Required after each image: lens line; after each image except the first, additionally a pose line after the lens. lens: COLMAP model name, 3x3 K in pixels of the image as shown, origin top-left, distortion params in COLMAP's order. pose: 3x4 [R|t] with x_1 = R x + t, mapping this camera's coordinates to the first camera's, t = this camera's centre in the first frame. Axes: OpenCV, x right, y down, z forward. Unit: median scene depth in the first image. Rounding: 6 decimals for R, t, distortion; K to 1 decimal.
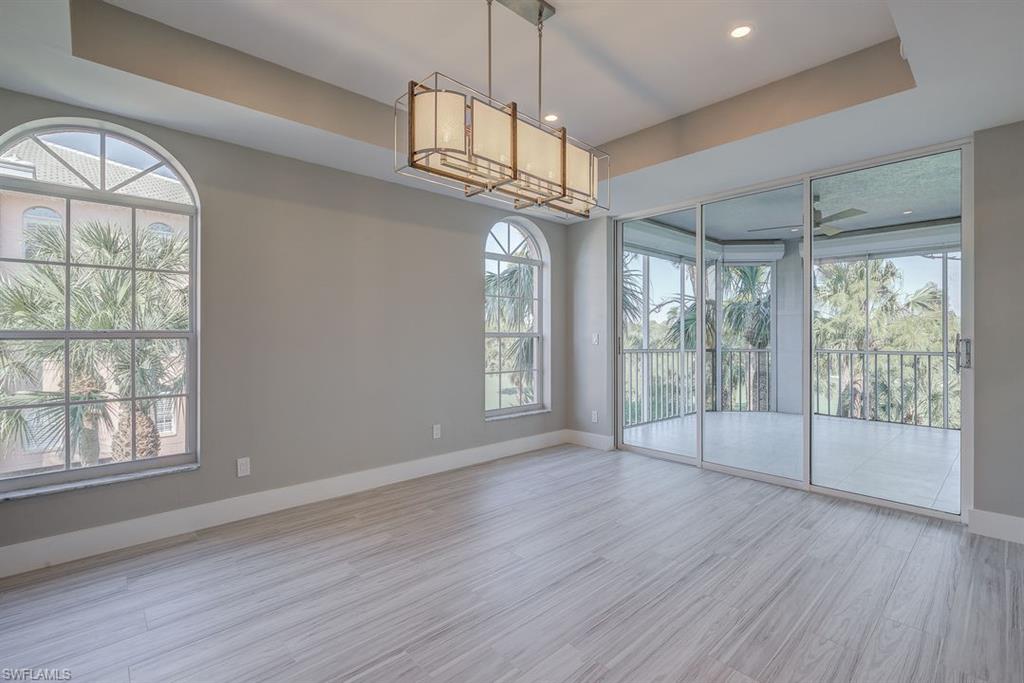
lens RADIAL K [[464.1, 0, 519.6], [0, 464.1, 333.6], [0, 0, 1]] dist [-0.006737, -0.000710]
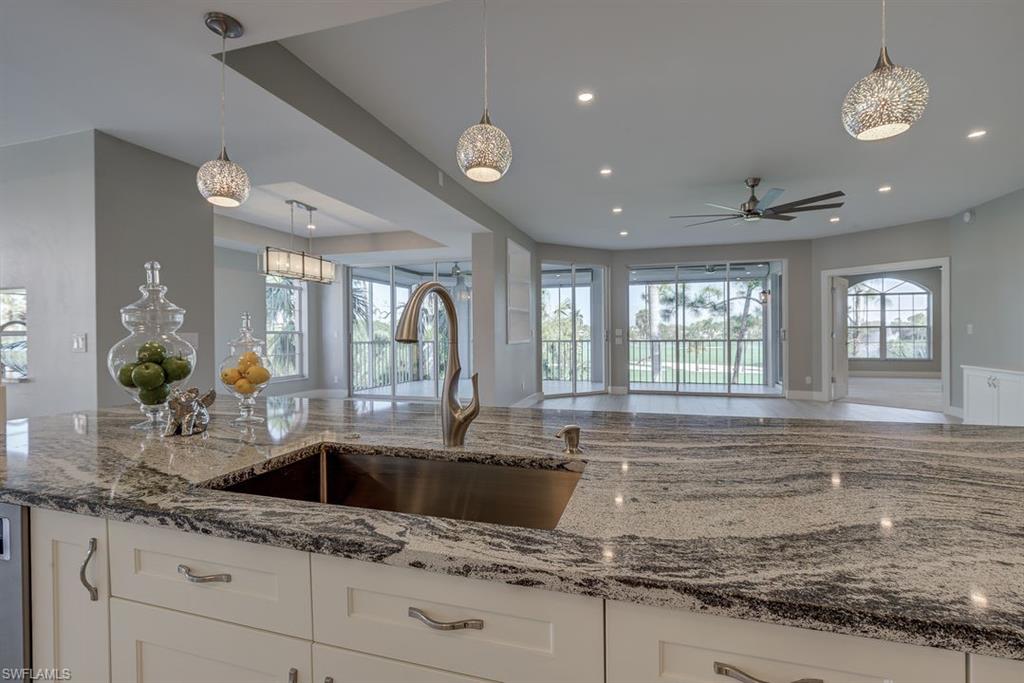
lens RADIAL K [[464.1, 0, 519.6], [0, 464.1, 333.6], [0, 0, 1]] dist [-0.006737, -0.000710]
pose [[0.862049, -0.010525, 0.506715, -0.111695], [0.008746, 0.999944, 0.005889, 0.004079], [-0.506749, -0.000645, 0.862094, -0.761753]]
